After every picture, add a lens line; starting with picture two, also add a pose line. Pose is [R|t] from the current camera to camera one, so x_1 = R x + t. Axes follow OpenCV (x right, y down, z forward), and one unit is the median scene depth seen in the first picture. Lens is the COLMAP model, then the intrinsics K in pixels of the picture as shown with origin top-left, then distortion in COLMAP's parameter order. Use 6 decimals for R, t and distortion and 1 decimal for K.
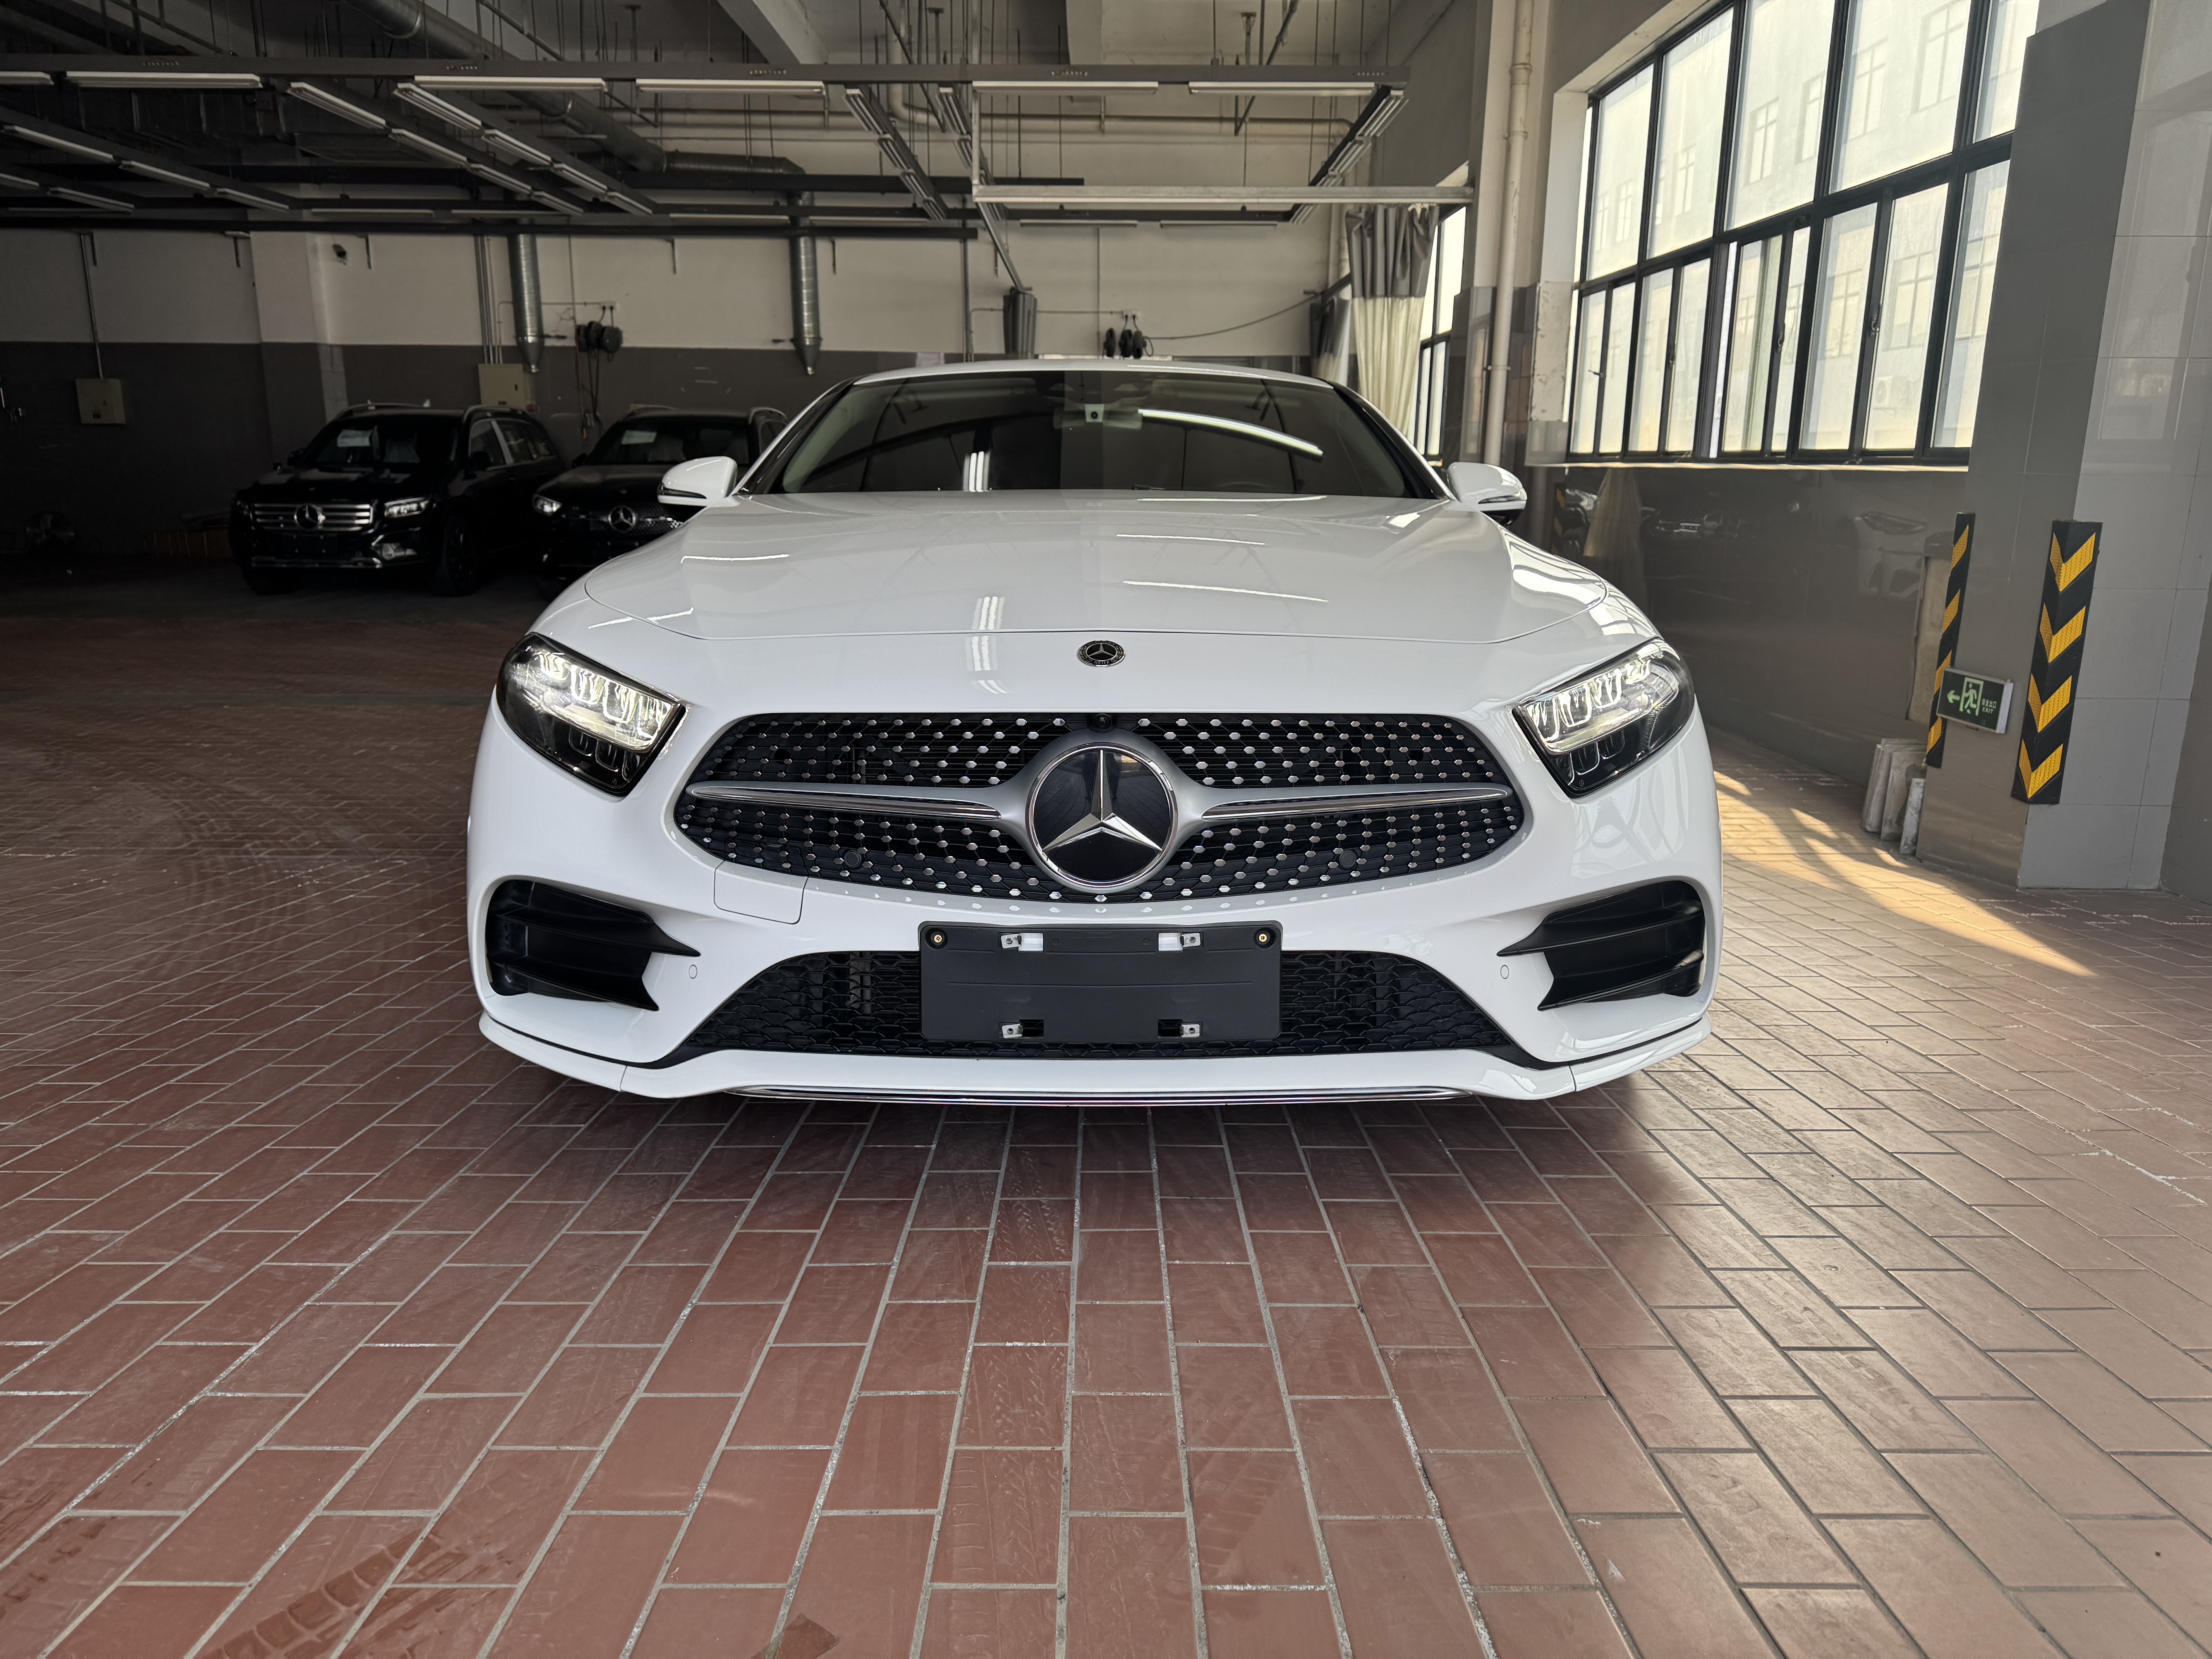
lens RADIAL K [[1561.0, 0, 1113.9], [0, 1561.0, 831.1], [0, 0, 1]] dist [0.039556, -0.049562]
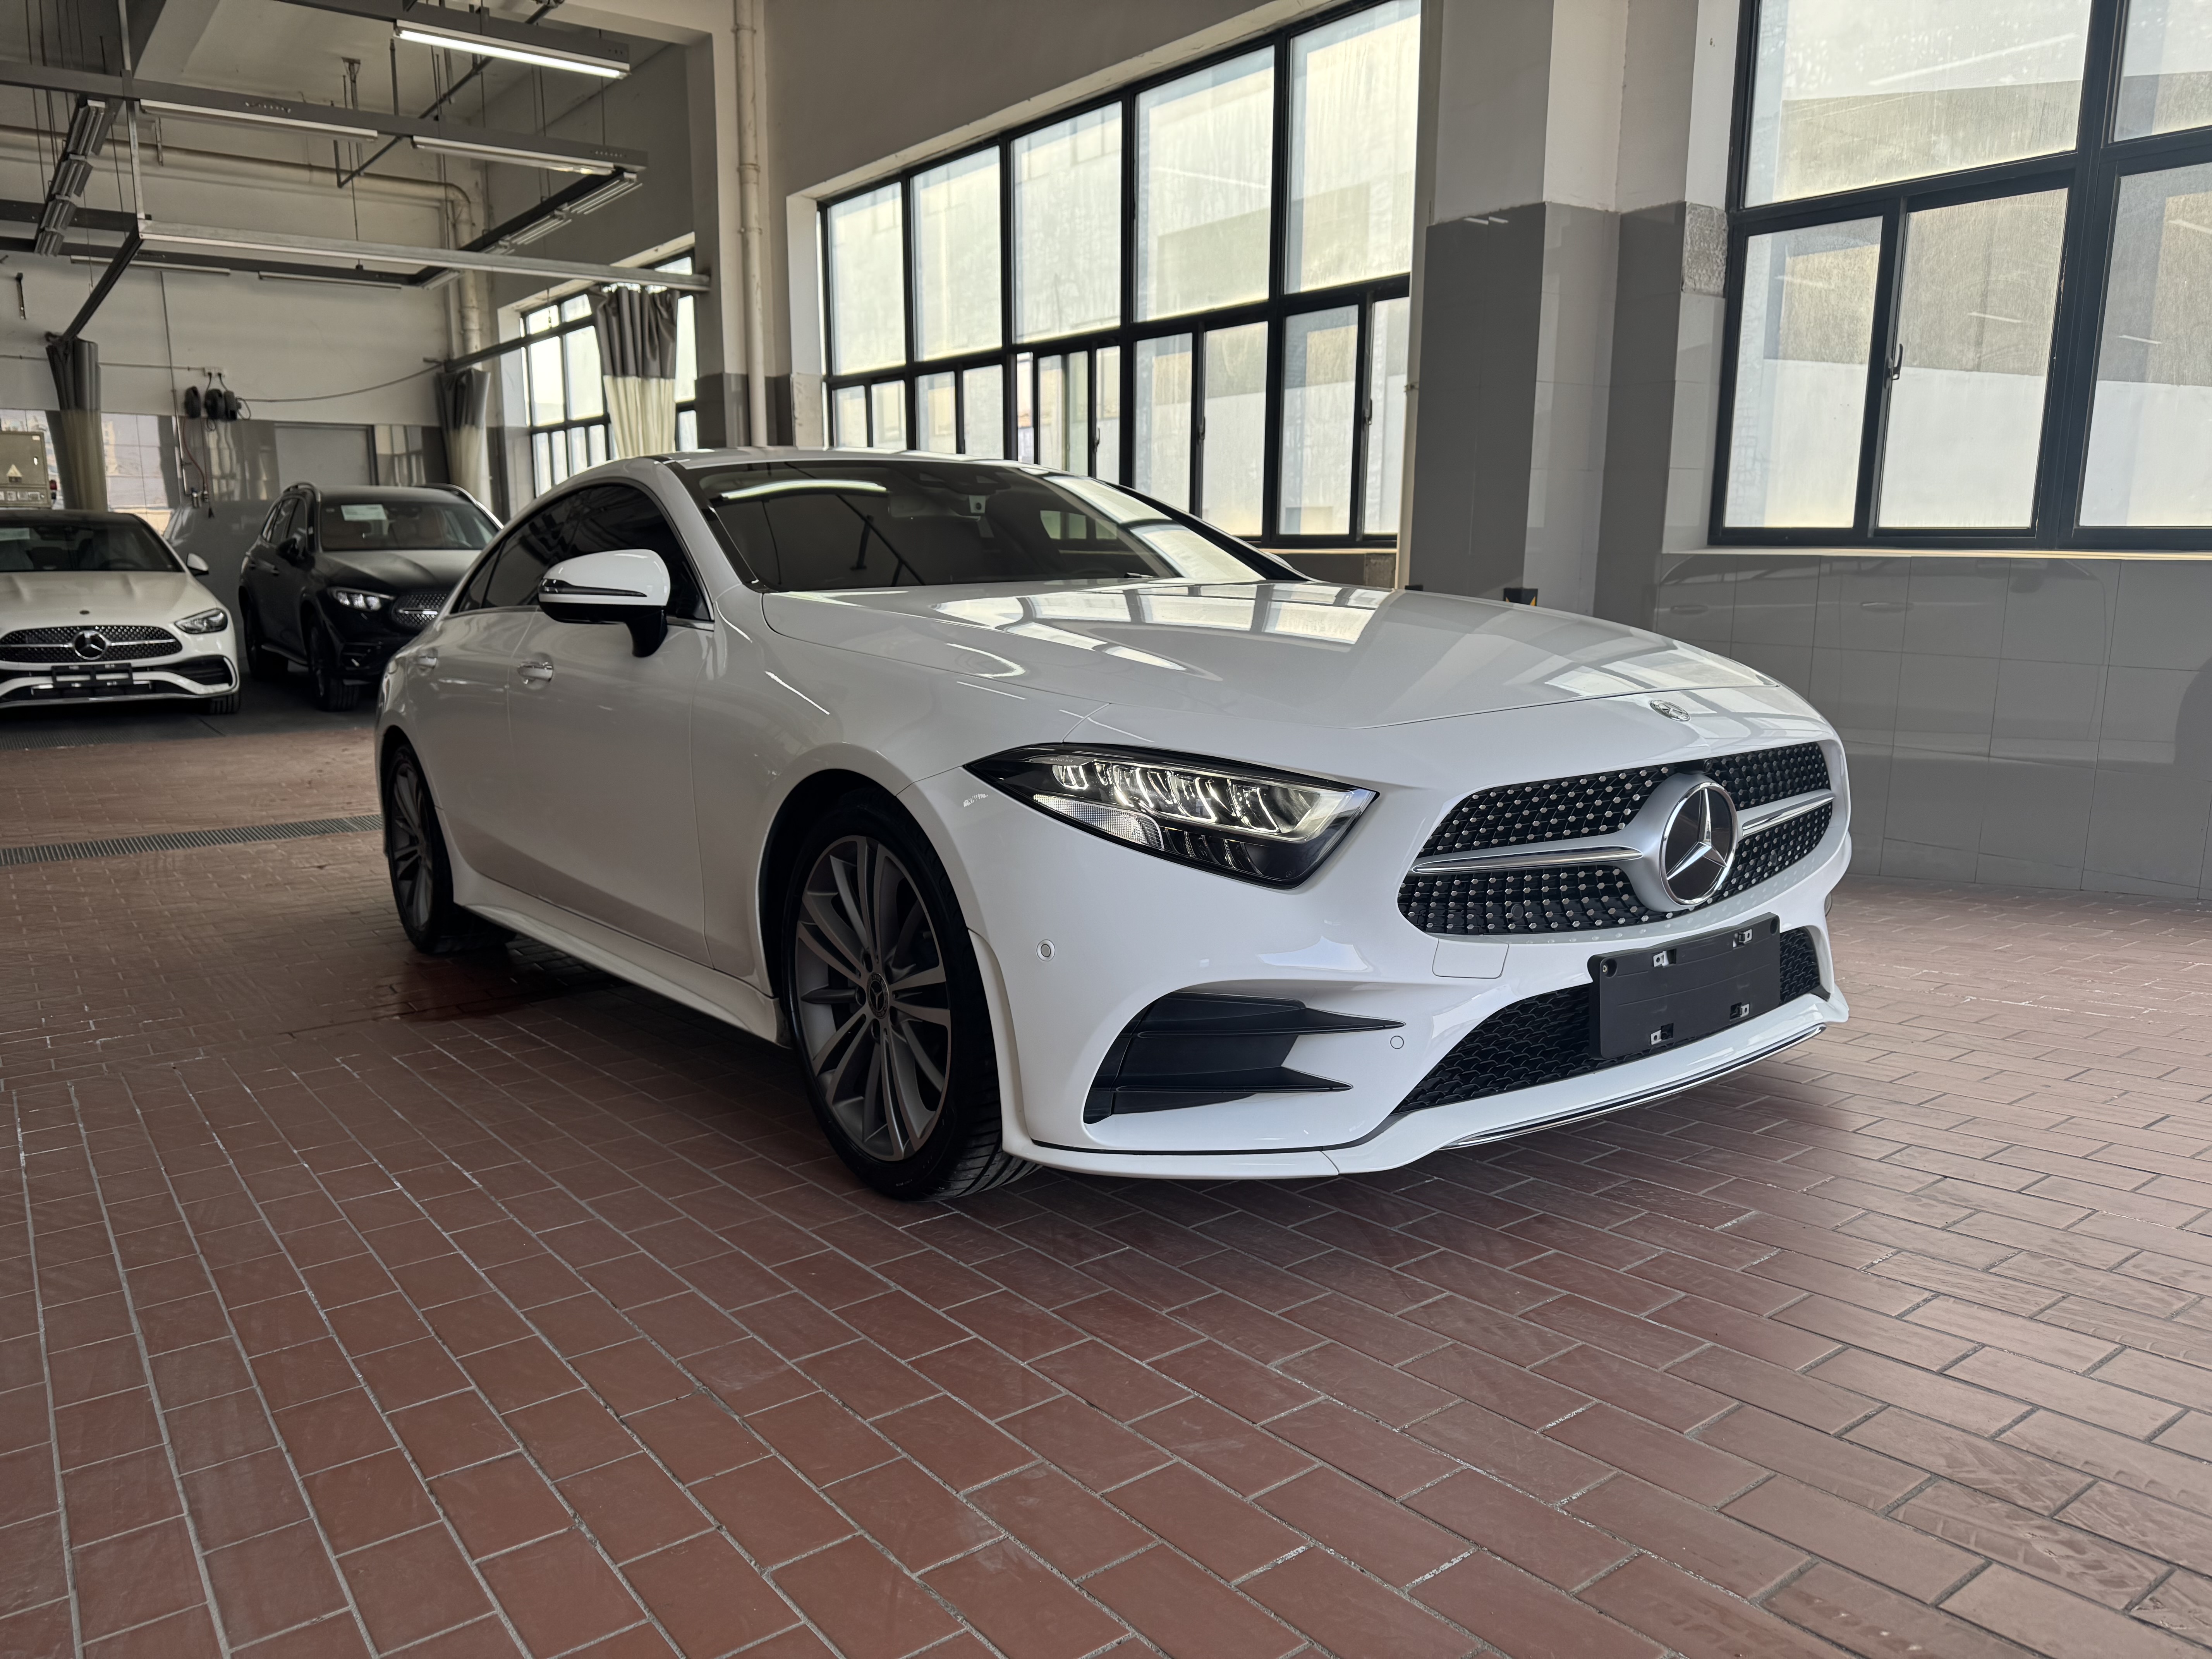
lens RADIAL K [[1561.0, 0, 1114.2], [0, 1561.0, 824.0], [0, 0, 1]] dist [0.039556, -0.049562]
pose [[0.813297, -0.107096, 0.571908, -0.252420], [0.136130, 0.990658, -0.008076, -0.018249], [-0.565700, 0.084422, 0.820278, 0.061079]]
